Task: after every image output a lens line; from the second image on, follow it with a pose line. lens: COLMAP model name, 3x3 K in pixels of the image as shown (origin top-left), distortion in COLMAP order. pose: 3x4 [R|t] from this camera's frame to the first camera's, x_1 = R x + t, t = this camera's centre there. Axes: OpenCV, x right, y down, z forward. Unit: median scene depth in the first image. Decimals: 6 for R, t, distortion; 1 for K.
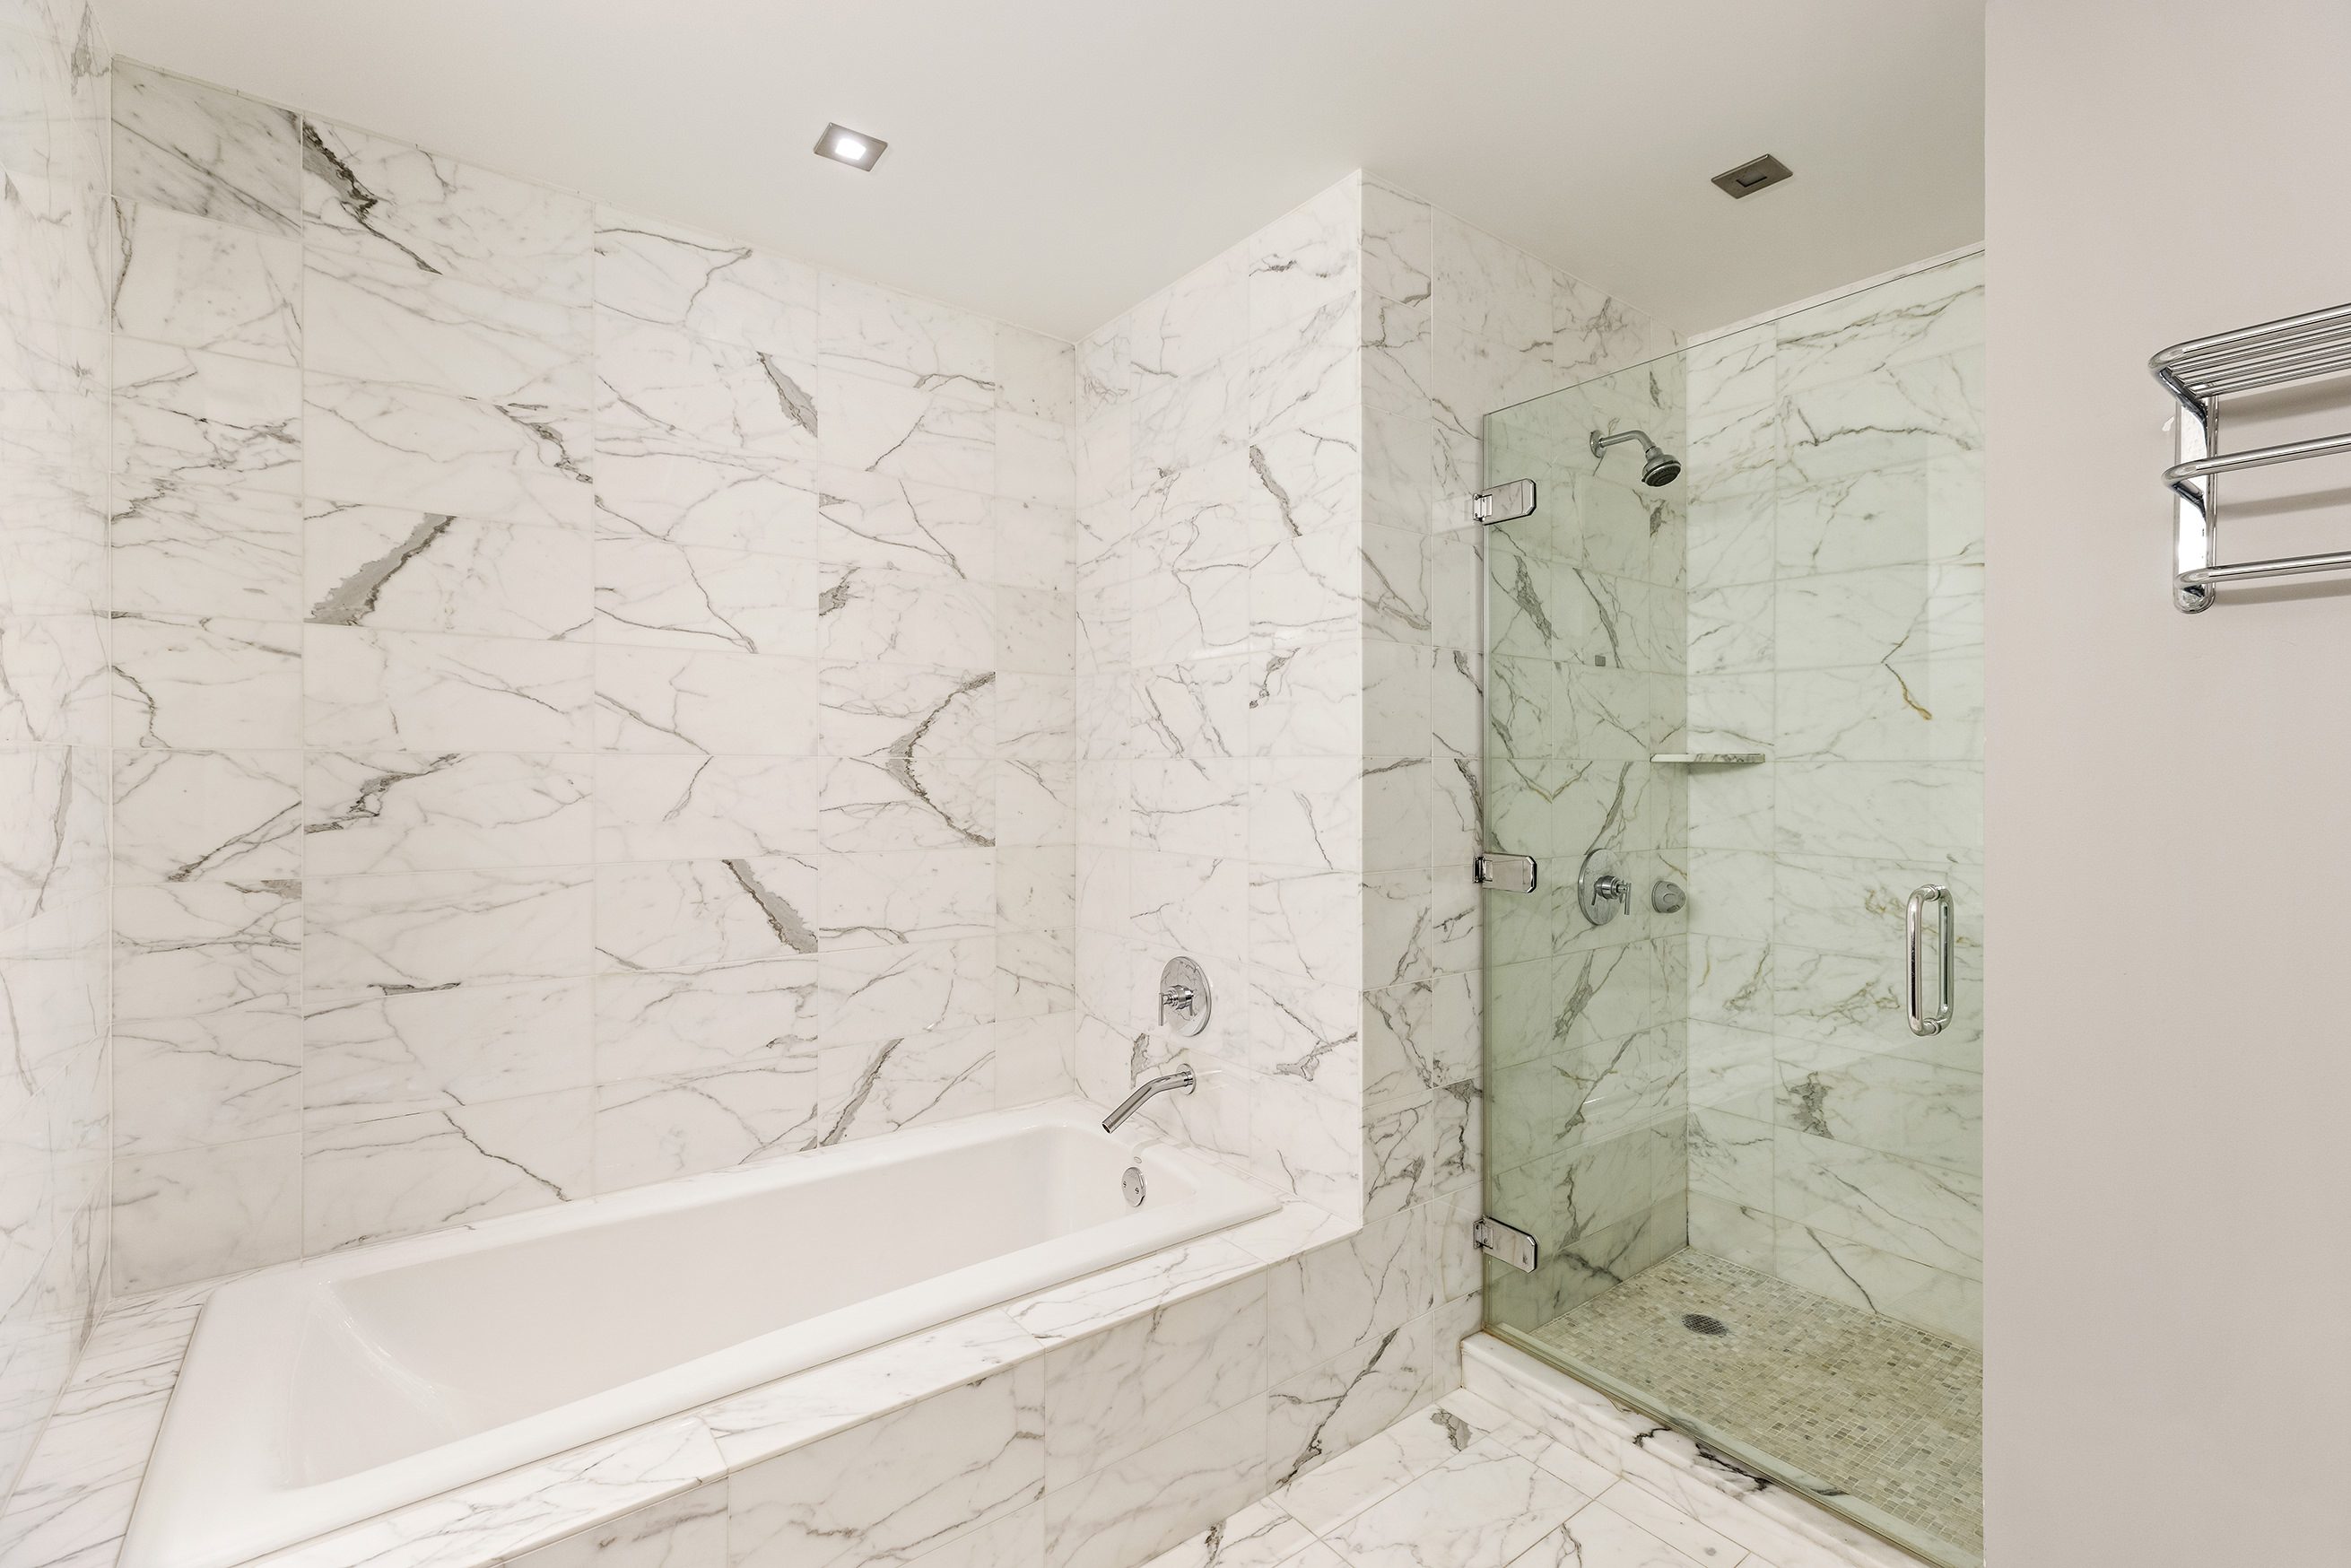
lens RADIAL K [[1077.2, 0, 1156.6], [0, 1077.2, 762.4], [0, 0, 1]] dist [-0.000298, -0.000229]
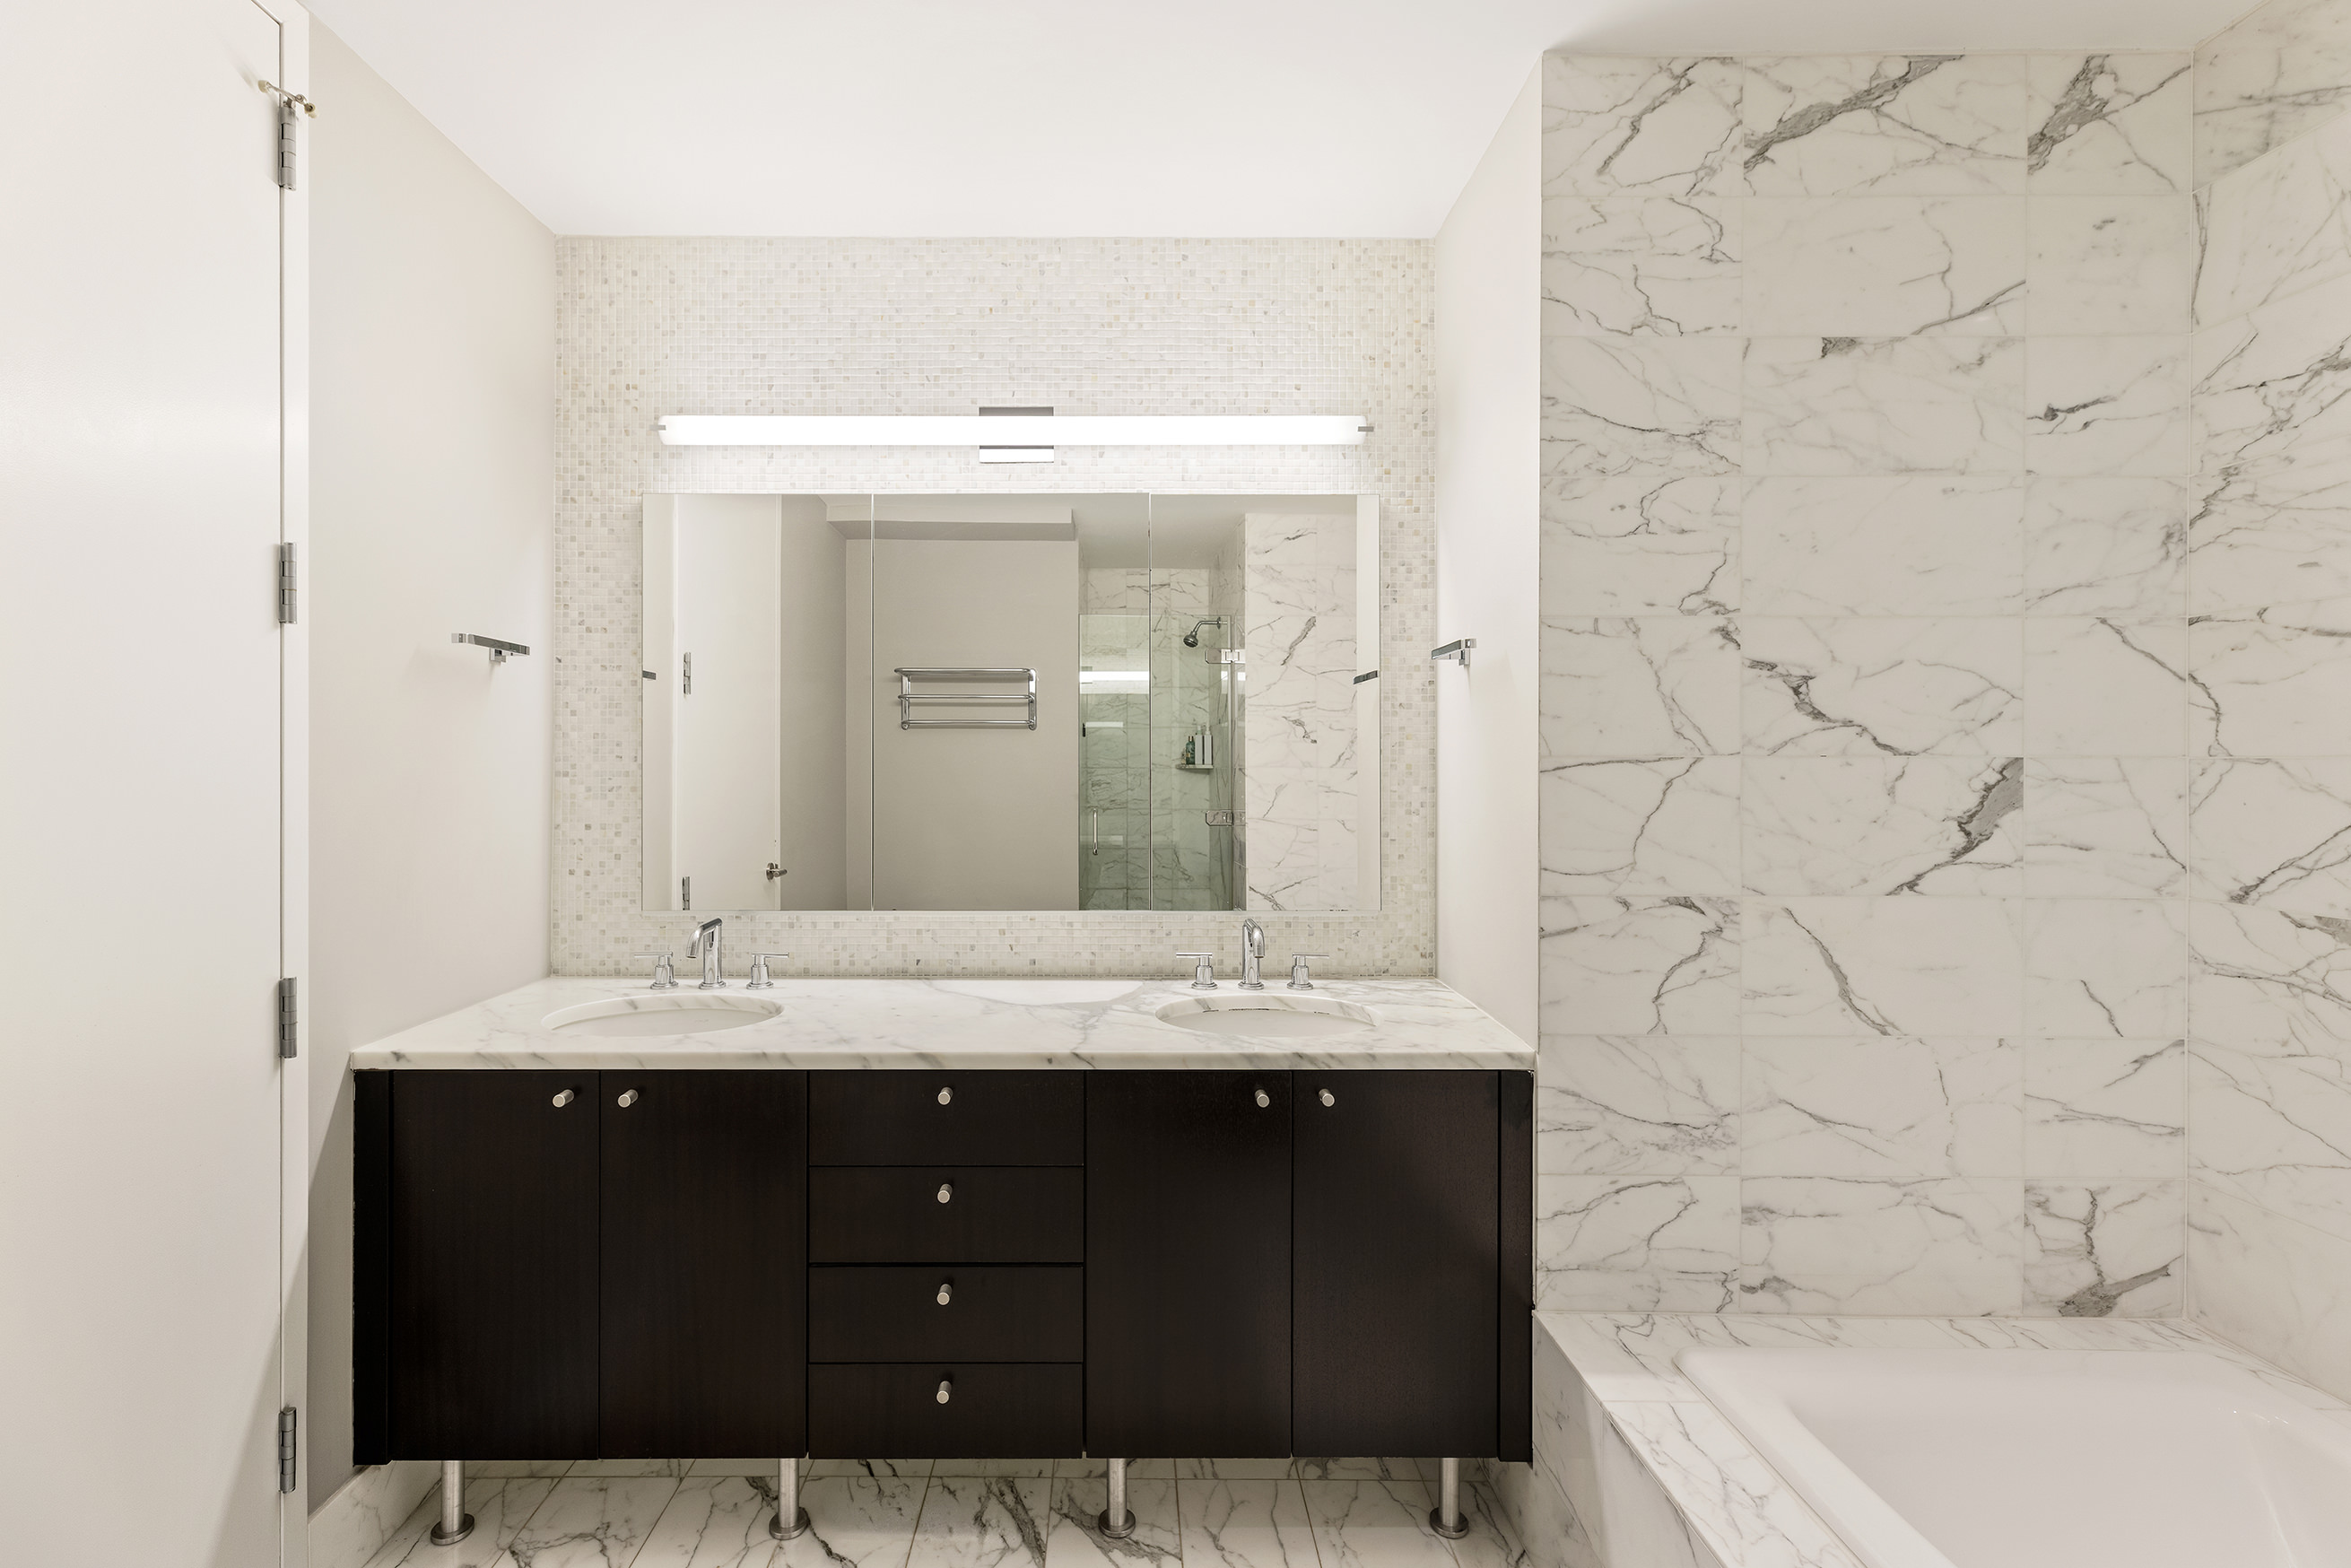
lens RADIAL K [[1077.2, 0, 1152.2], [0, 1077.2, 790.6], [0, 0, 1]] dist [-0.000298, -0.000229]
pose [[-0.579842, 0.006447, -0.814703, 0.362039], [-0.008474, 0.999867, 0.013943, 0.010526], [0.814685, 0.014989, -0.579710, 0.771017]]
